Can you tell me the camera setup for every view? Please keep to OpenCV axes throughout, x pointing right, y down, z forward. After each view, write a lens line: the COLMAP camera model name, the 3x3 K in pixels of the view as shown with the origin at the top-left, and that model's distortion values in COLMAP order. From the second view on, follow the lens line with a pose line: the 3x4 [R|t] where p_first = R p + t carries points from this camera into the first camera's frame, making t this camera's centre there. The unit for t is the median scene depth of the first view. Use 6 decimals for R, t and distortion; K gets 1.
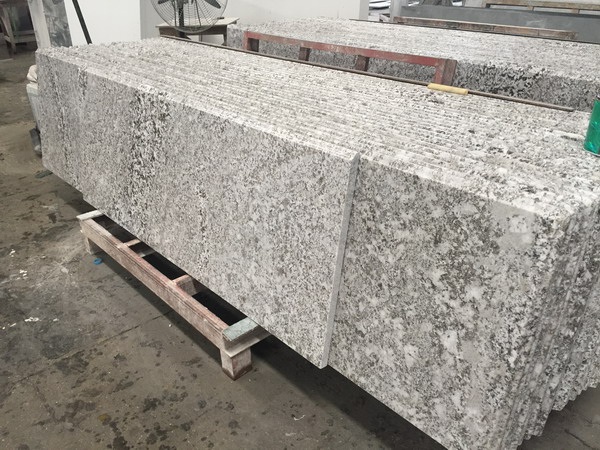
lens RADIAL K [[515.0, 0, 299.8], [0, 515.0, 224.6], [0, 0, 1]] dist [0.054515, -0.009015]
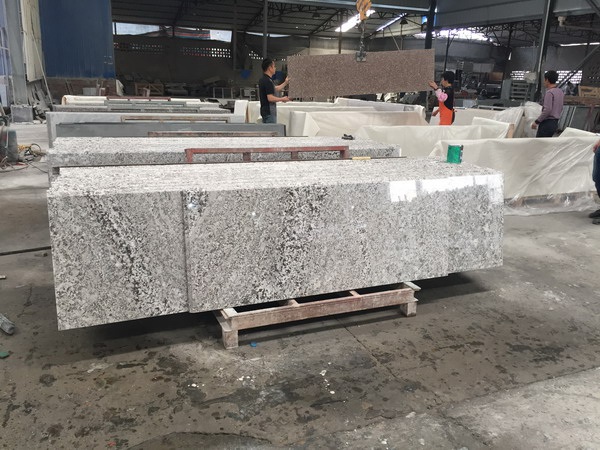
lens RADIAL K [[515.0, 0, 299.3], [0, 515.0, 224.8], [0, 0, 1]] dist [0.054515, -0.009015]
pose [[0.327722, -0.241669, 0.913343, -1.881379], [0.396008, 0.912847, 0.099443, -0.343965], [-0.857774, 0.329101, 0.394862, 0.526832]]
